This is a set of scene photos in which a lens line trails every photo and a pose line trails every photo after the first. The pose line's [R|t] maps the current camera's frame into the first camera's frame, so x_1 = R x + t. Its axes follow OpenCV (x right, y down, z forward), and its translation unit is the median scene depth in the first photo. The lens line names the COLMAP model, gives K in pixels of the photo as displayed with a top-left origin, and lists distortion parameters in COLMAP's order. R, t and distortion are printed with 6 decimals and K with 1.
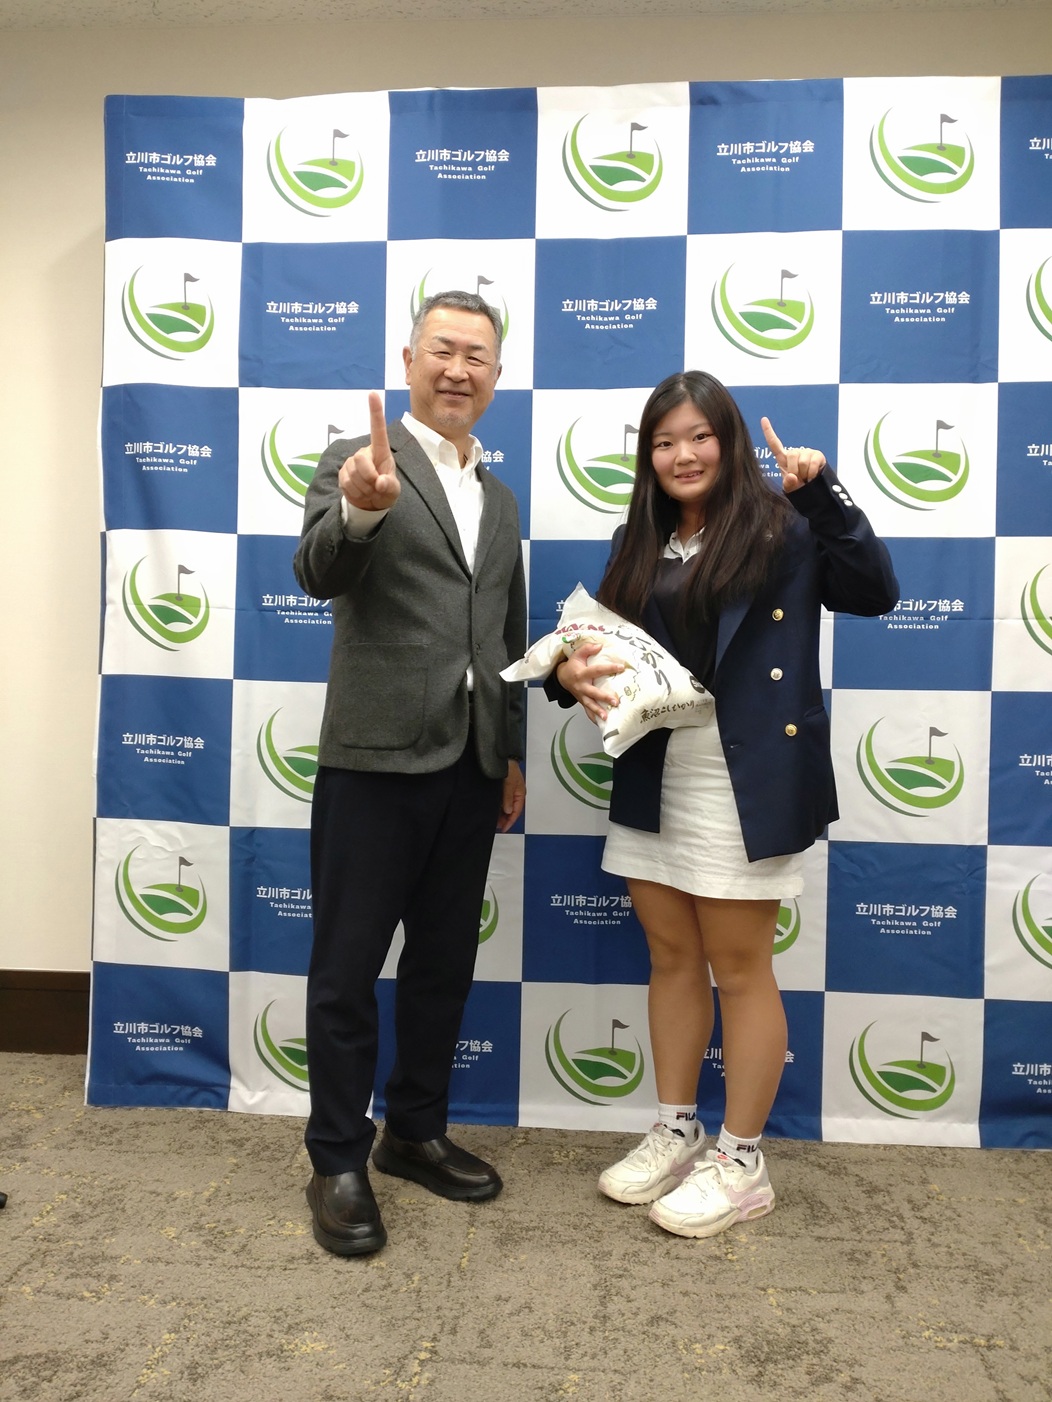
lens RADIAL K [[1136.6, 0, 517.7], [0, 1136.6, 695.4], [0, 0, 1]] dist [0.056505, -0.101795]
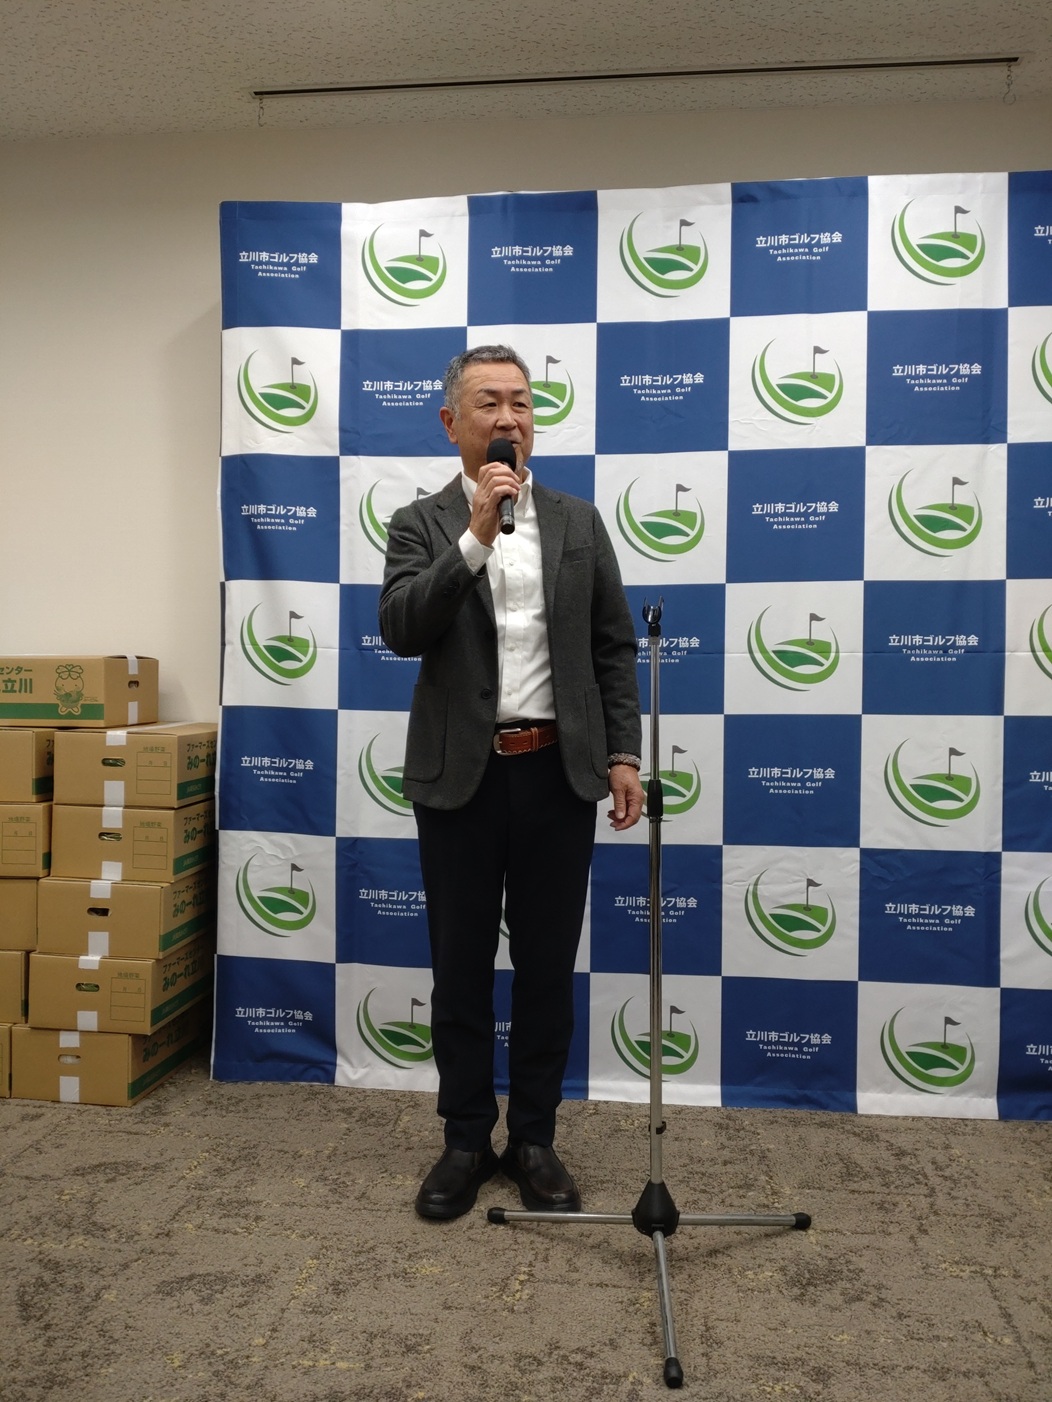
lens RADIAL K [[1113.3, 0, 524.0], [0, 1113.3, 697.8], [0, 0, 1]] dist [0.078813, -0.137540]
pose [[0.999400, -0.008602, -0.033536, -0.023212], [0.008570, 0.999963, -0.001115, -0.023759], [0.033544, 0.000827, 0.999437, -0.126352]]
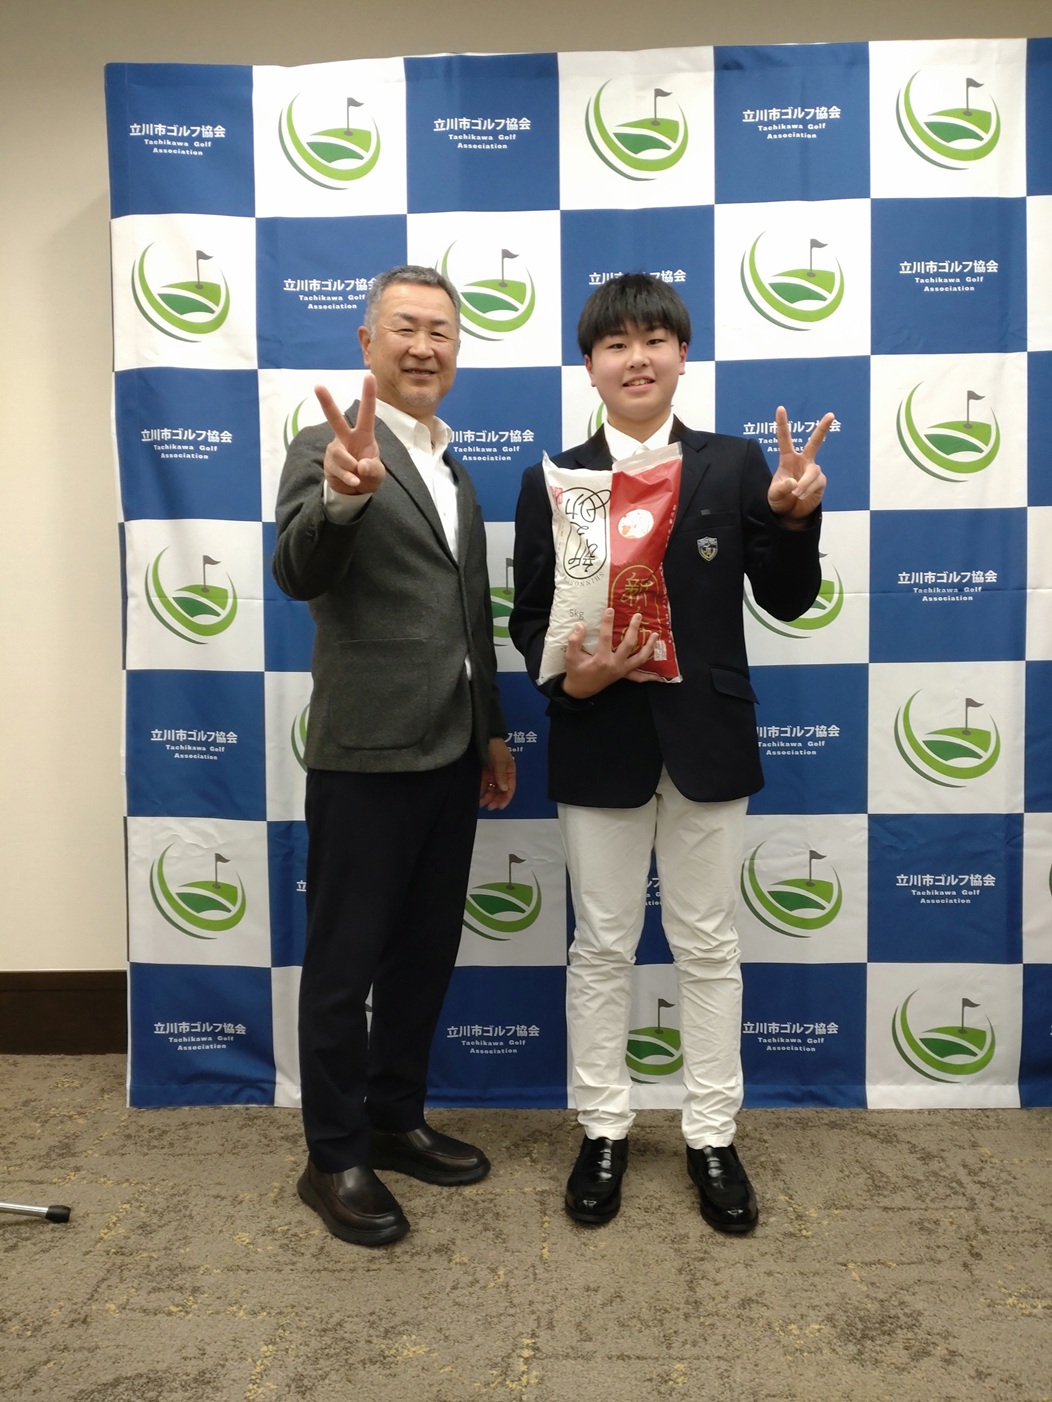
lens RADIAL K [[1131.7, 0, 529.4], [0, 1131.7, 701.0], [0, 0, 1]] dist [0.076119, -0.136948]
pose [[0.998382, -0.031876, 0.047096, -0.071245], [0.029974, 0.998727, 0.040558, -0.022924], [-0.048329, -0.039081, 0.998067, 0.014399]]
